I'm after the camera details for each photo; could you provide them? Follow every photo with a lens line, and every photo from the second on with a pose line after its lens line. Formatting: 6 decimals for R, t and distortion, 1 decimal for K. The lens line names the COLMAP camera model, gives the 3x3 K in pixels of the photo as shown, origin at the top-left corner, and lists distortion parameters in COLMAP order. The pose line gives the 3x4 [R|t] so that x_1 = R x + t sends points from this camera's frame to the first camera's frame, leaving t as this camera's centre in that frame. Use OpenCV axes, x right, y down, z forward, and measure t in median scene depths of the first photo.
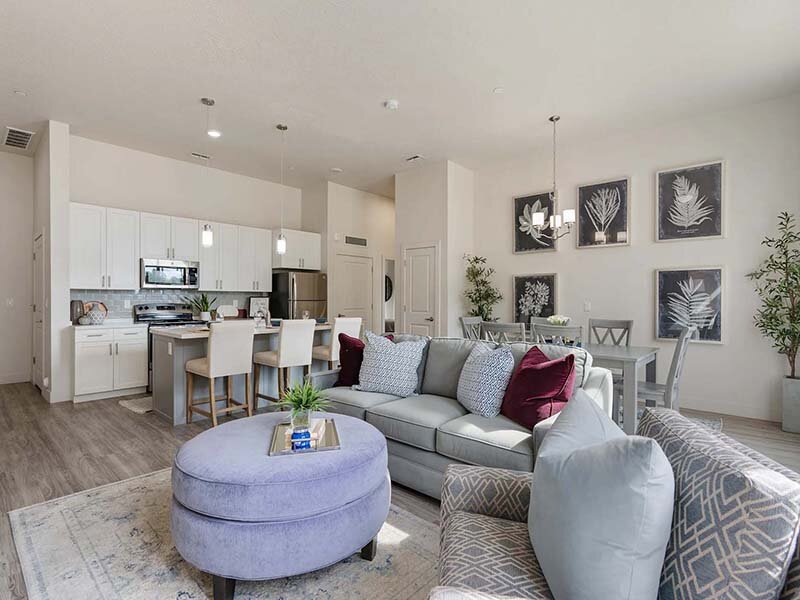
lens RADIAL K [[403.0, 0, 400.0], [0, 403.0, 300.0], [0, 0, 1]] dist [0.000599, 0.000041]
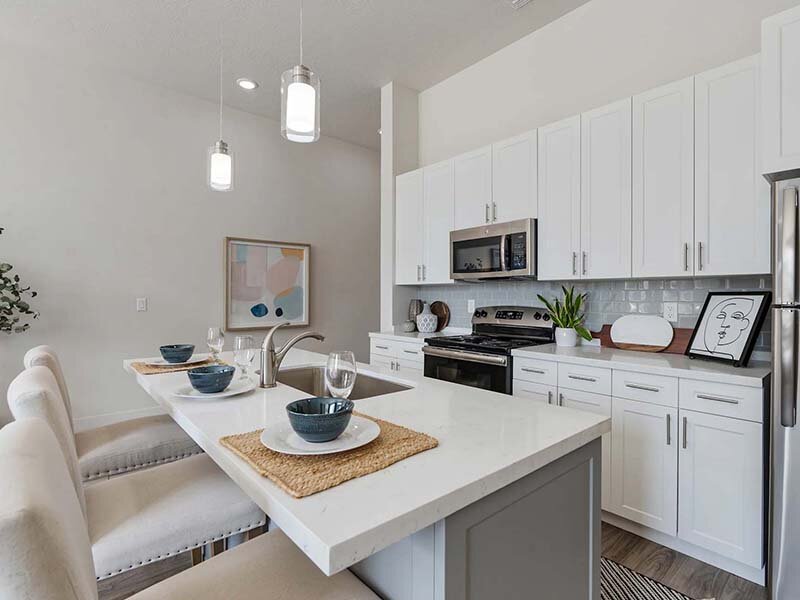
lens RADIAL K [[403.0, 0, 400.0], [0, 403.0, 300.0], [0, 0, 1]] dist [0.000599, 0.000041]
pose [[-0.114541, 0.011046, -0.993357, -0.023030], [-0.002220, 0.999933, 0.011375, -0.006695], [0.993416, 0.003508, -0.114509, 0.985127]]
